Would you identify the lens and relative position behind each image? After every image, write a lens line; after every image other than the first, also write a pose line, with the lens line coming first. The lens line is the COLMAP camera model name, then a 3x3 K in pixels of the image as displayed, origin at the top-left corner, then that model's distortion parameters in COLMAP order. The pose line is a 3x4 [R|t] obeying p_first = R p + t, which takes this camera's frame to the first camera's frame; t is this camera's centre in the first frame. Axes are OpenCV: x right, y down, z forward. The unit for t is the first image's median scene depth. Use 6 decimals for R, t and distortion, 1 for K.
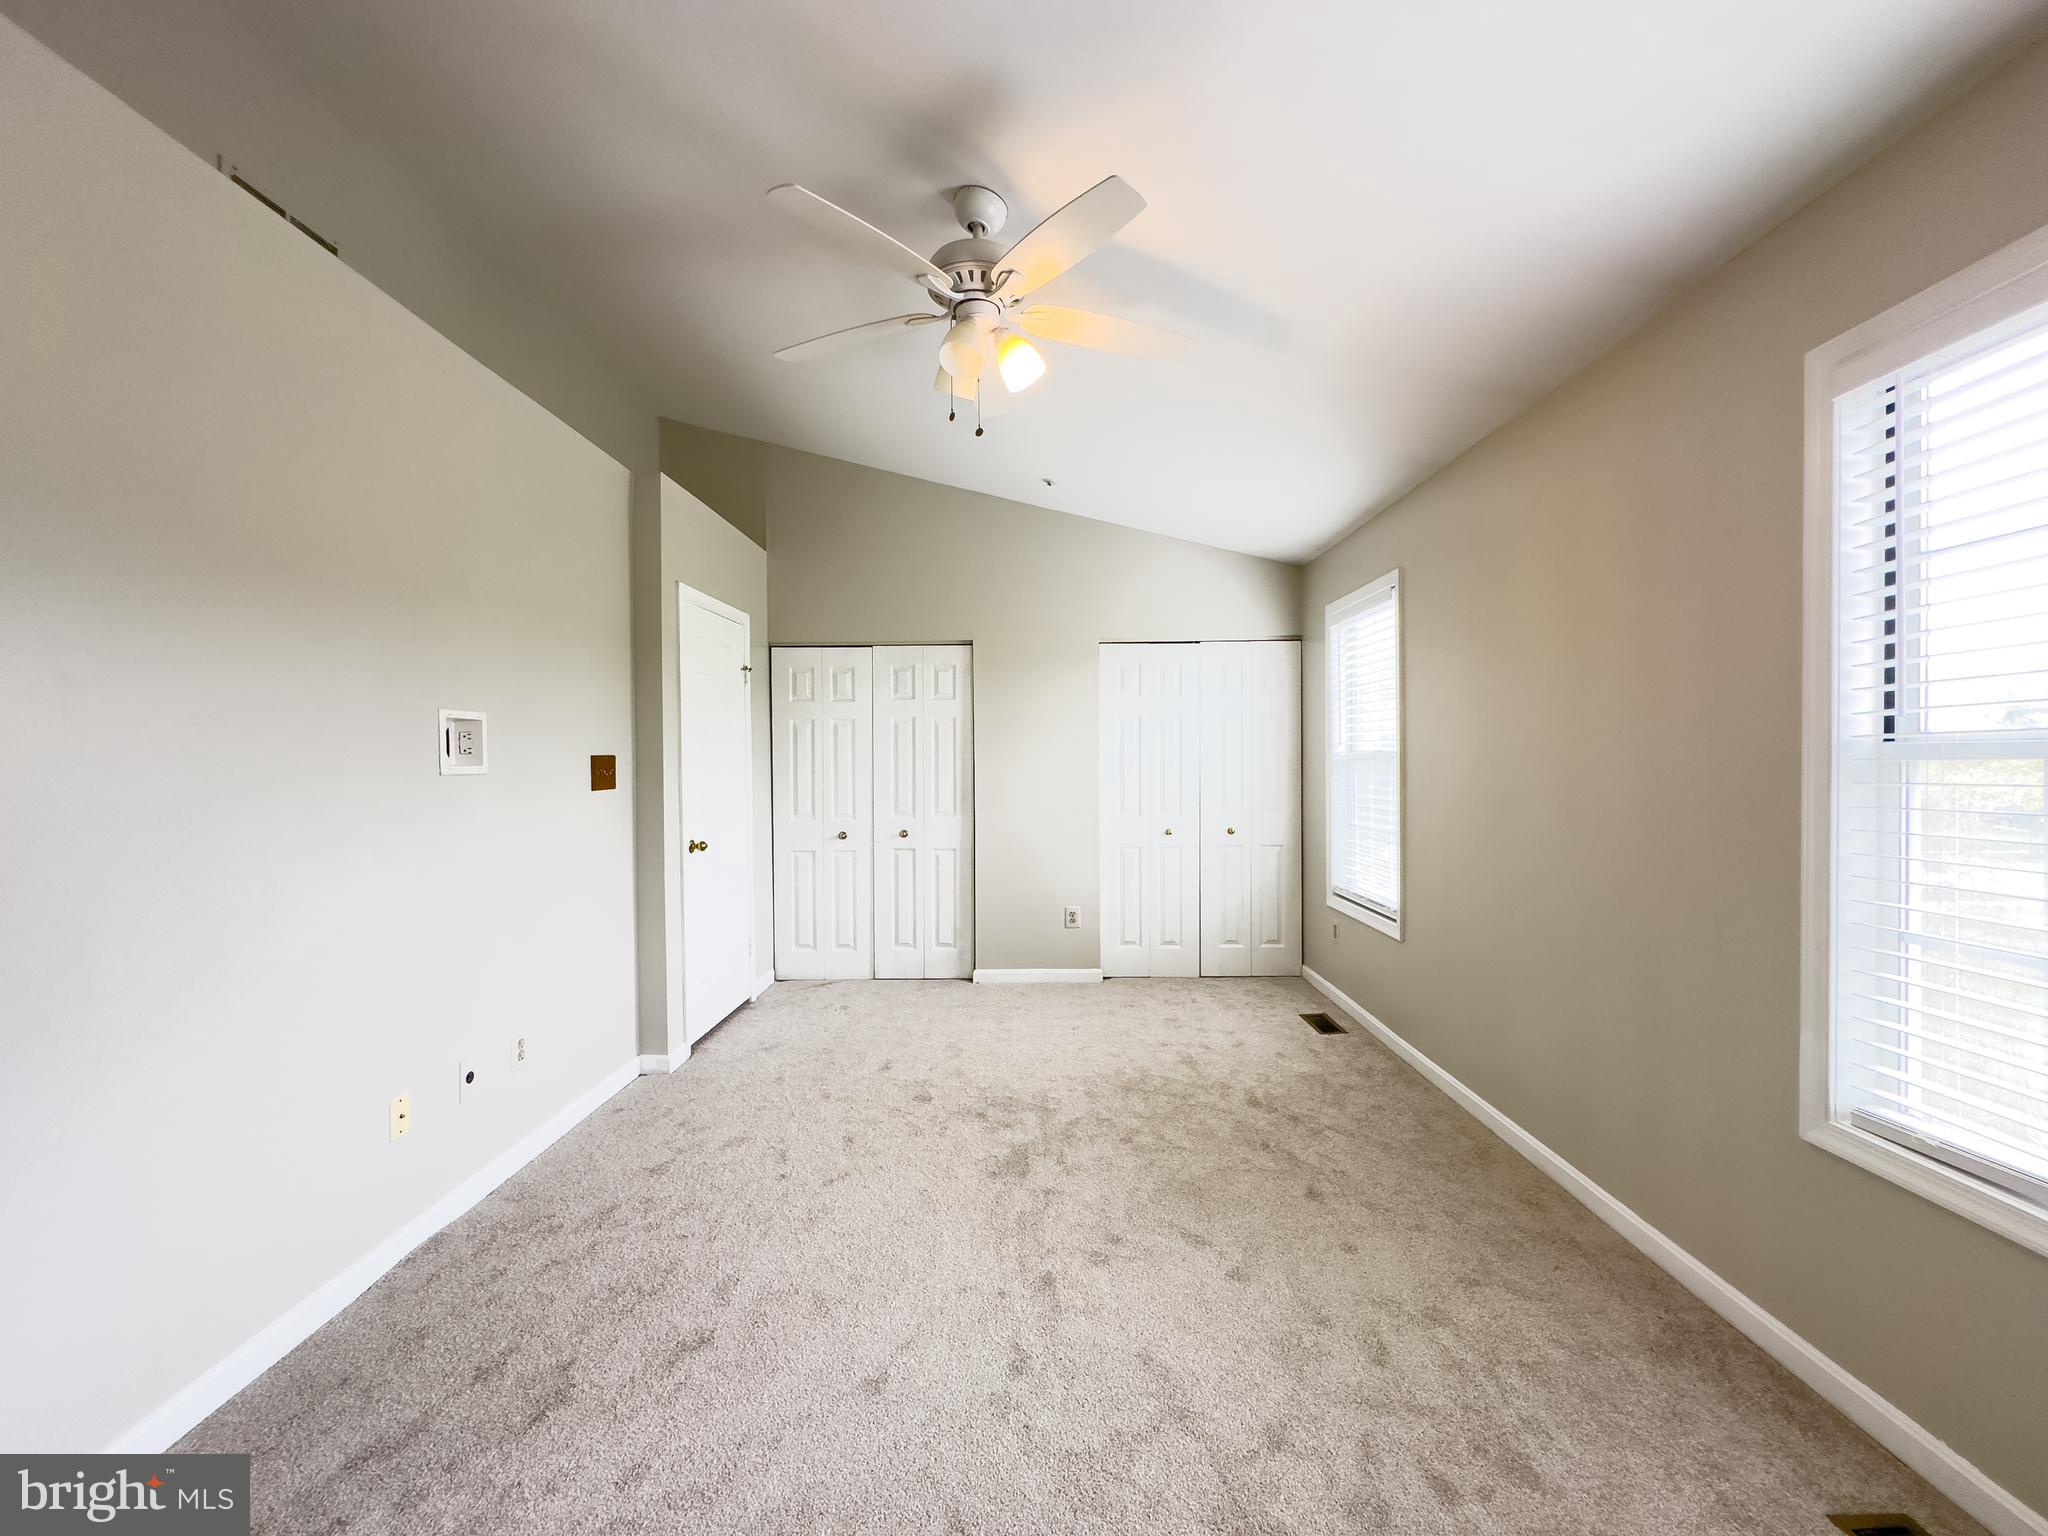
lens RADIAL K [[815.2, 0, 1015.6], [0, 815.2, 768.6], [0, 0, 1]] dist [-0.004458, 0.001518]
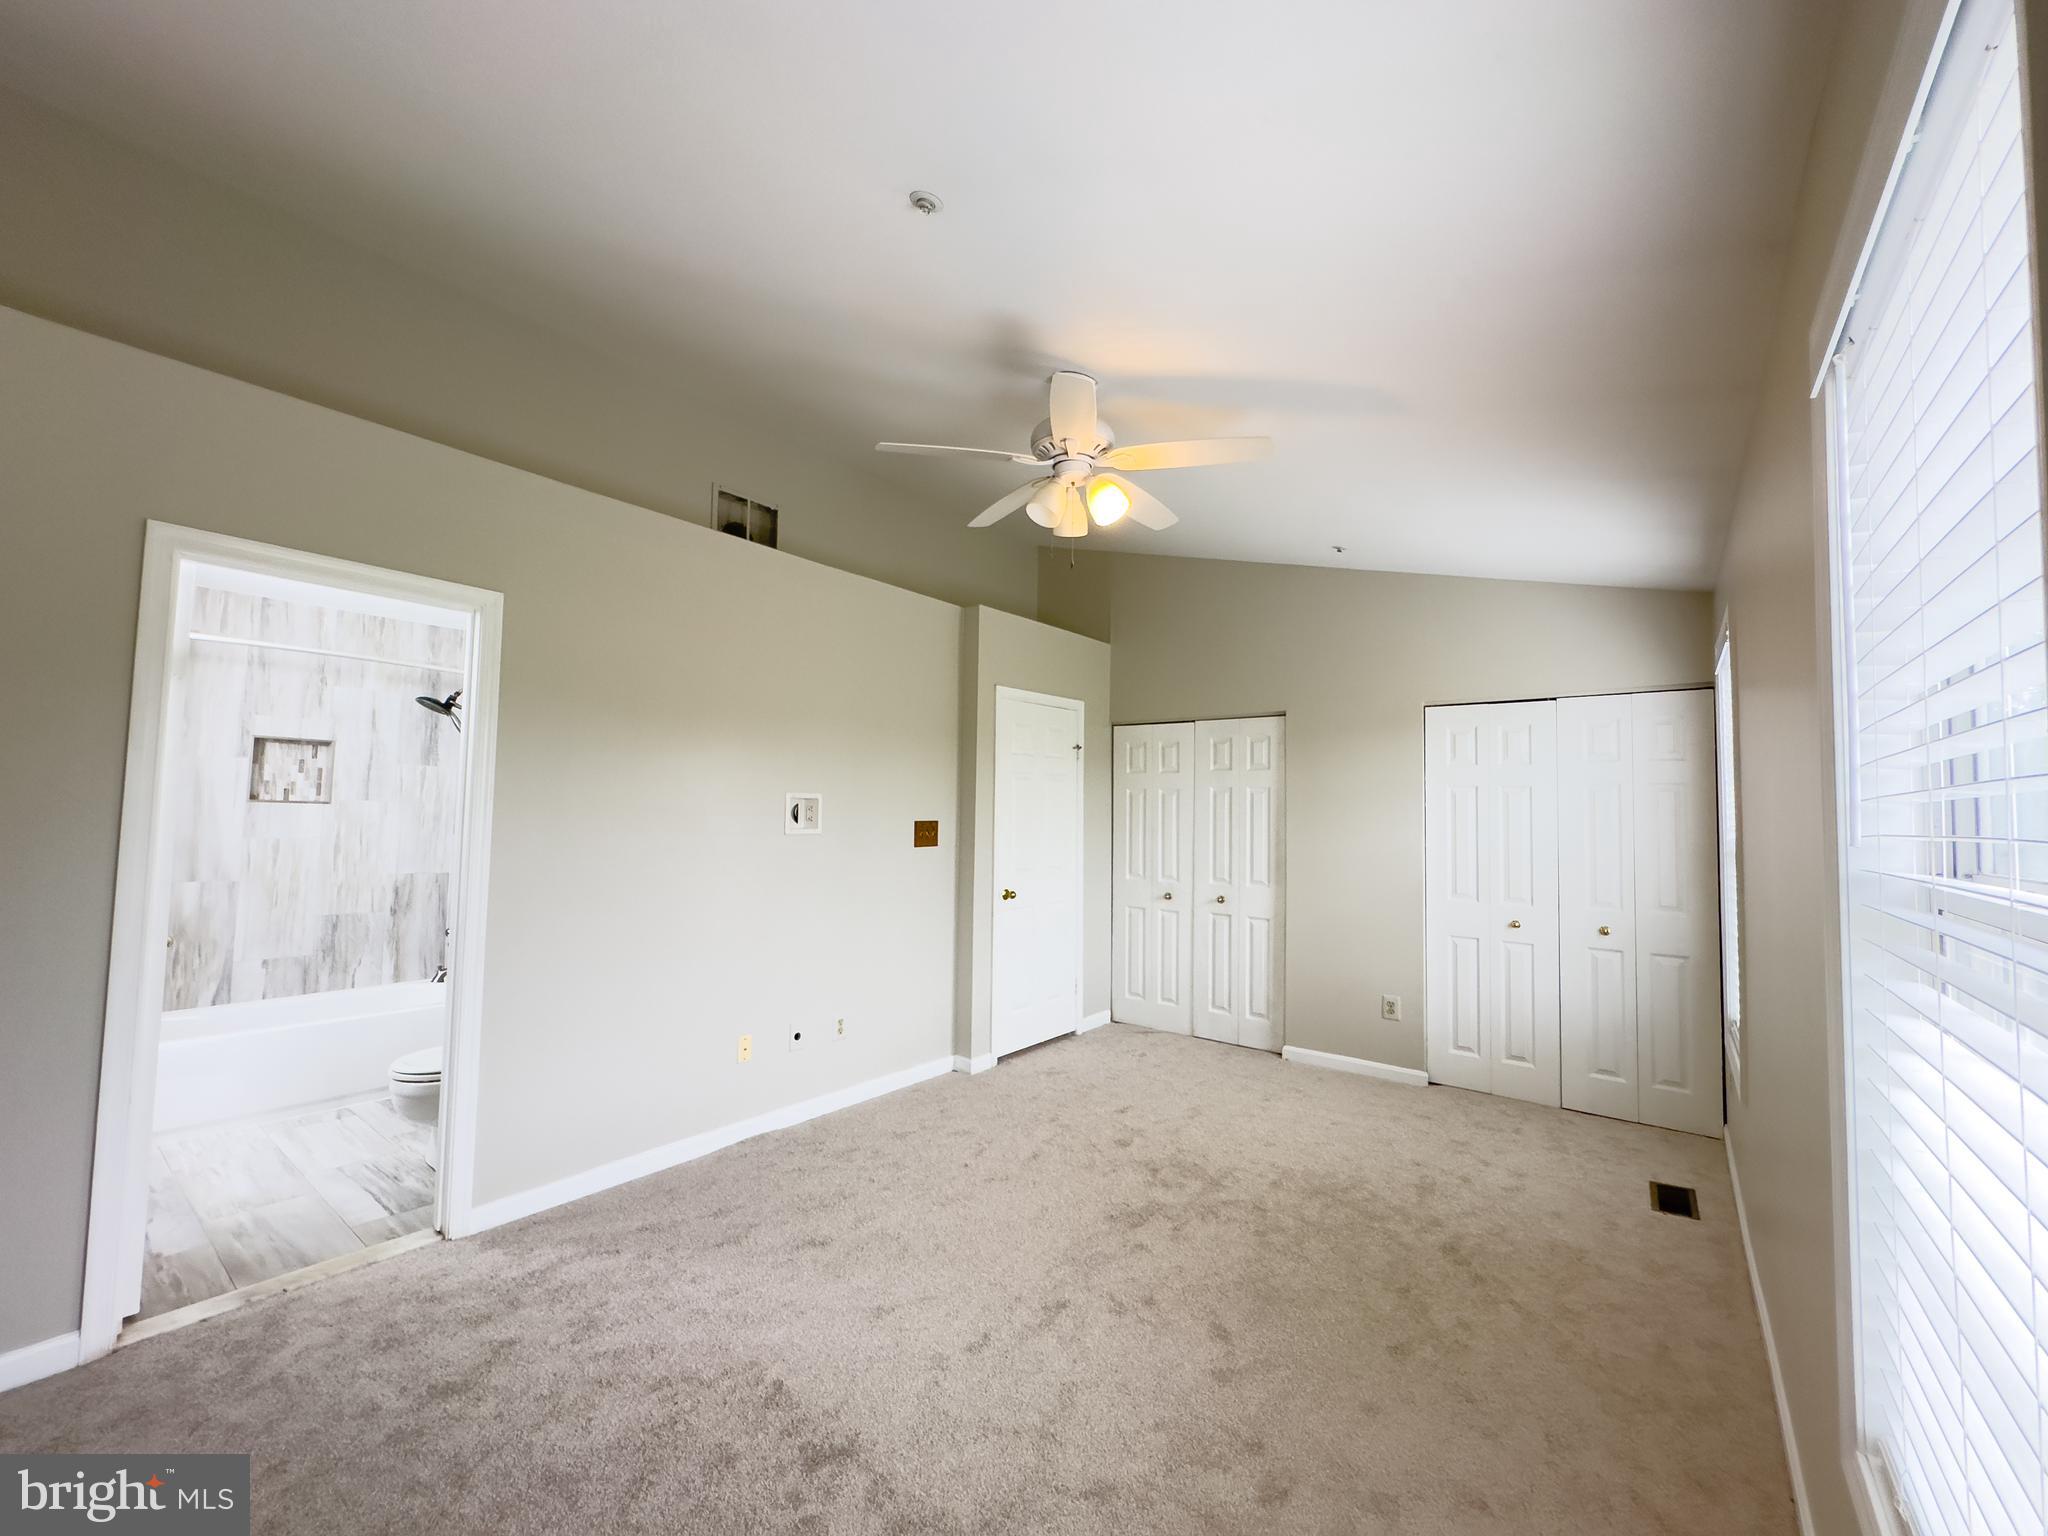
lens RADIAL K [[815.2, 0, 1016.1], [0, 815.2, 770.4], [0, 0, 1]] dist [-0.004458, 0.001518]
pose [[0.795979, -0.010272, -0.605237, 0.470007], [-0.027592, 0.998201, -0.053228, -0.035890], [0.604695, 0.059068, 0.794264, 0.013610]]
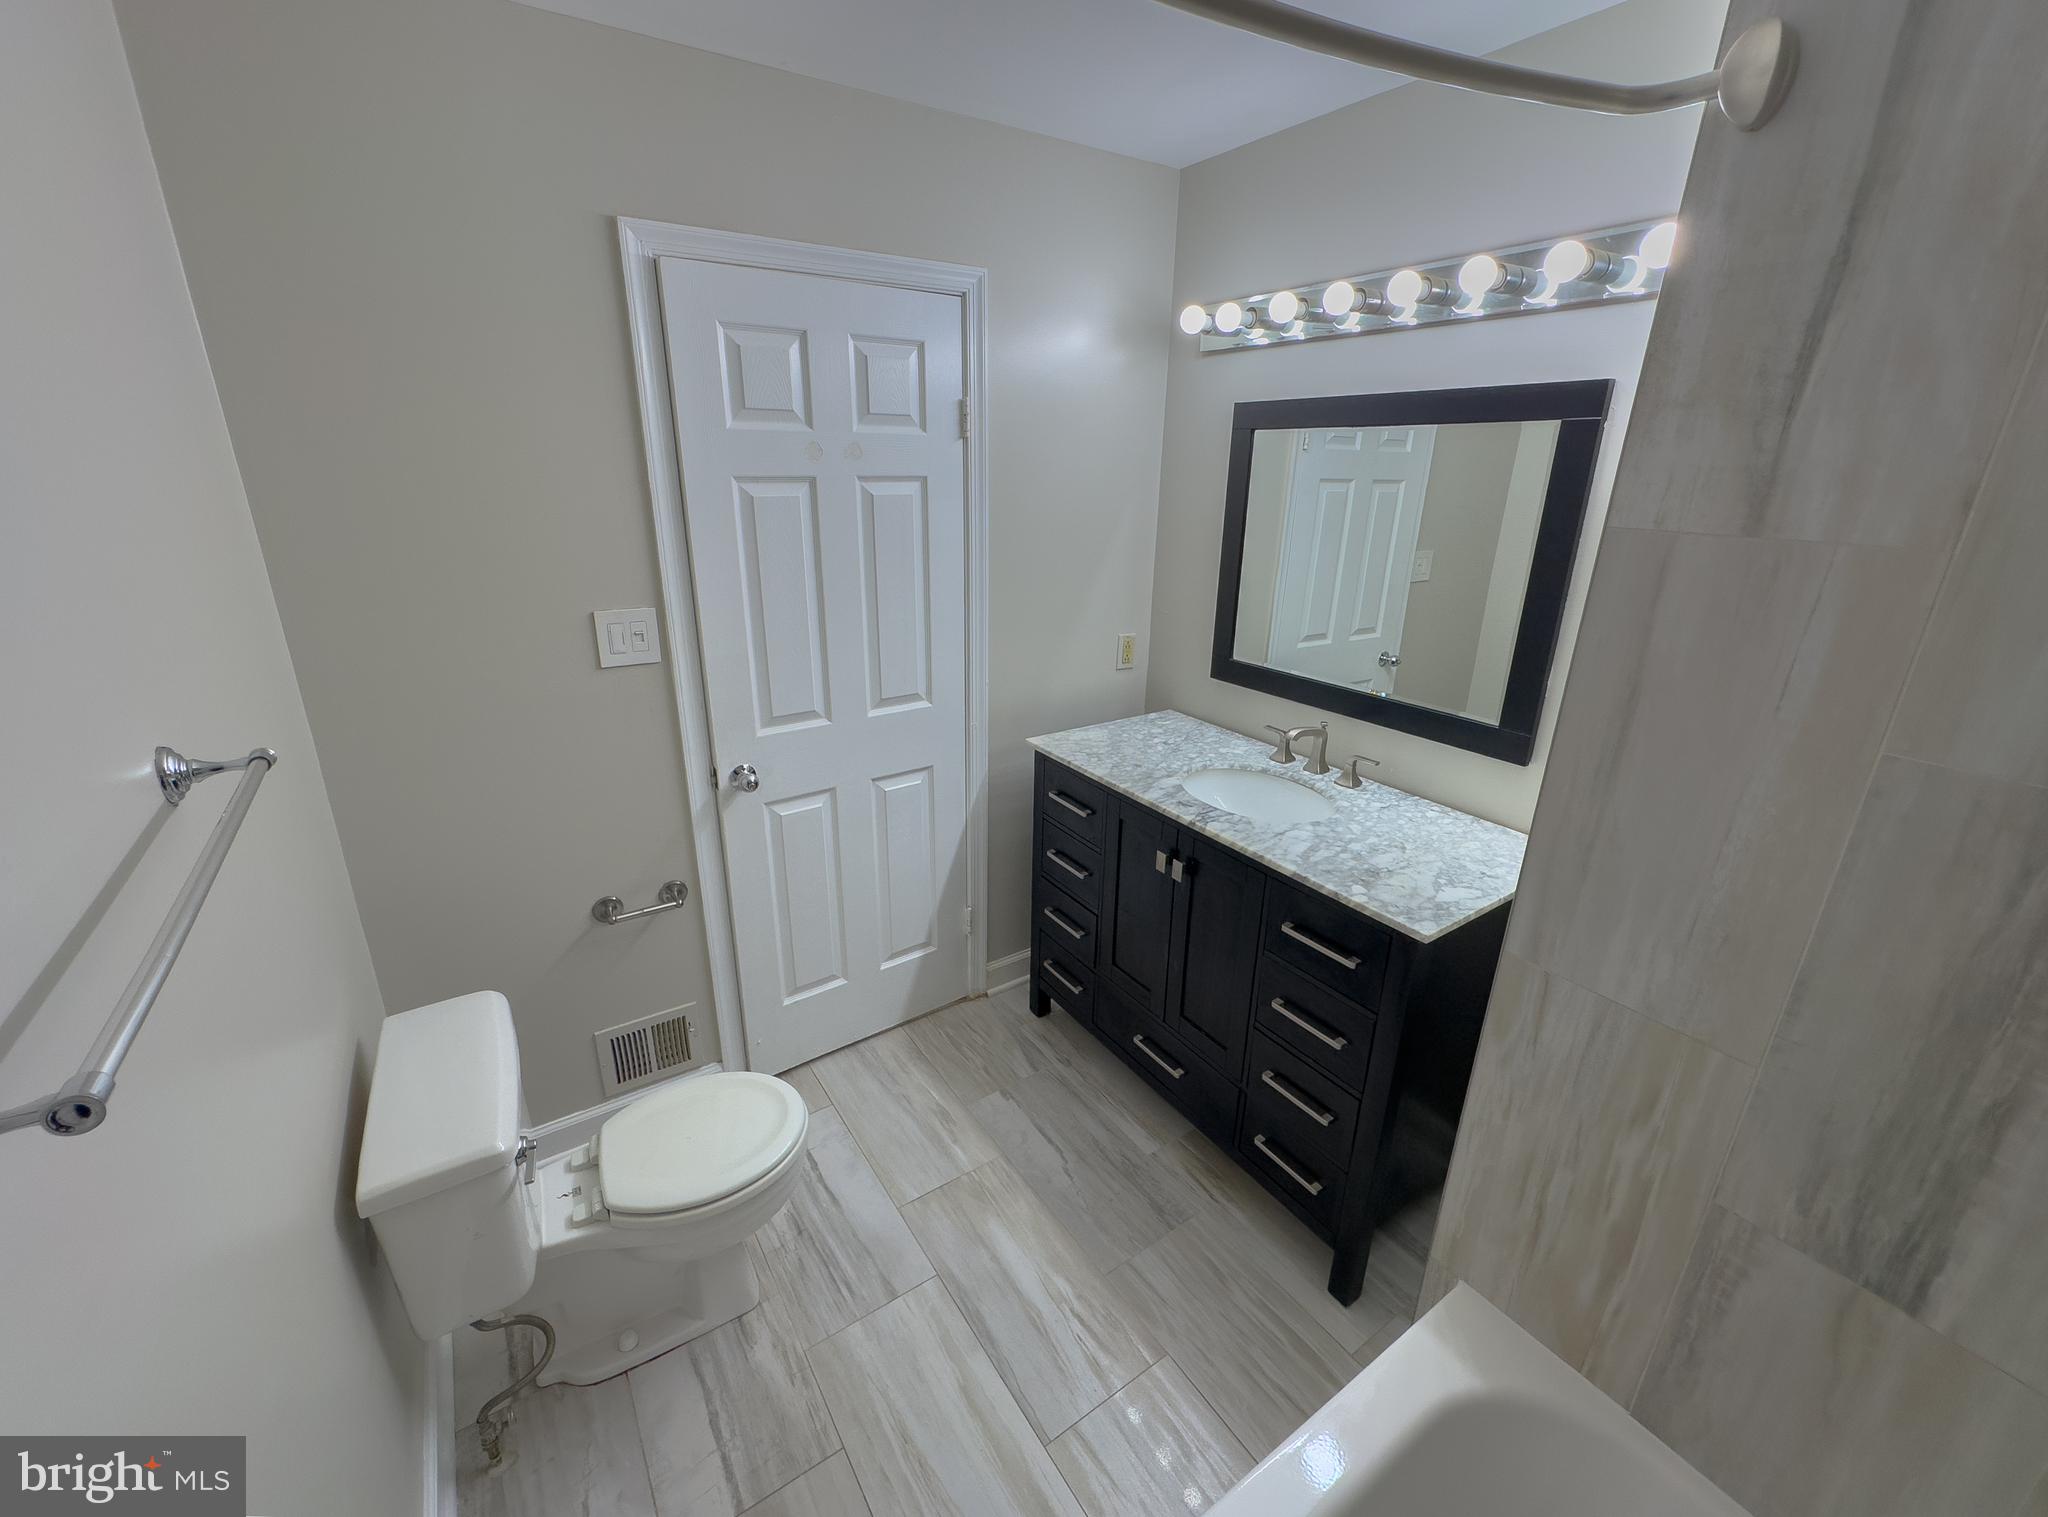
lens RADIAL K [[815.2, 0, 1020.8], [0, 815.2, 750.6], [0, 0, 1]] dist [-0.004458, 0.001518]
pose [[-0.567680, -0.283803, 0.772784, -1.266710], [-0.006835, 0.940292, 0.340299, -0.121887], [-0.823221, 0.187899, -0.535725, 0.514604]]
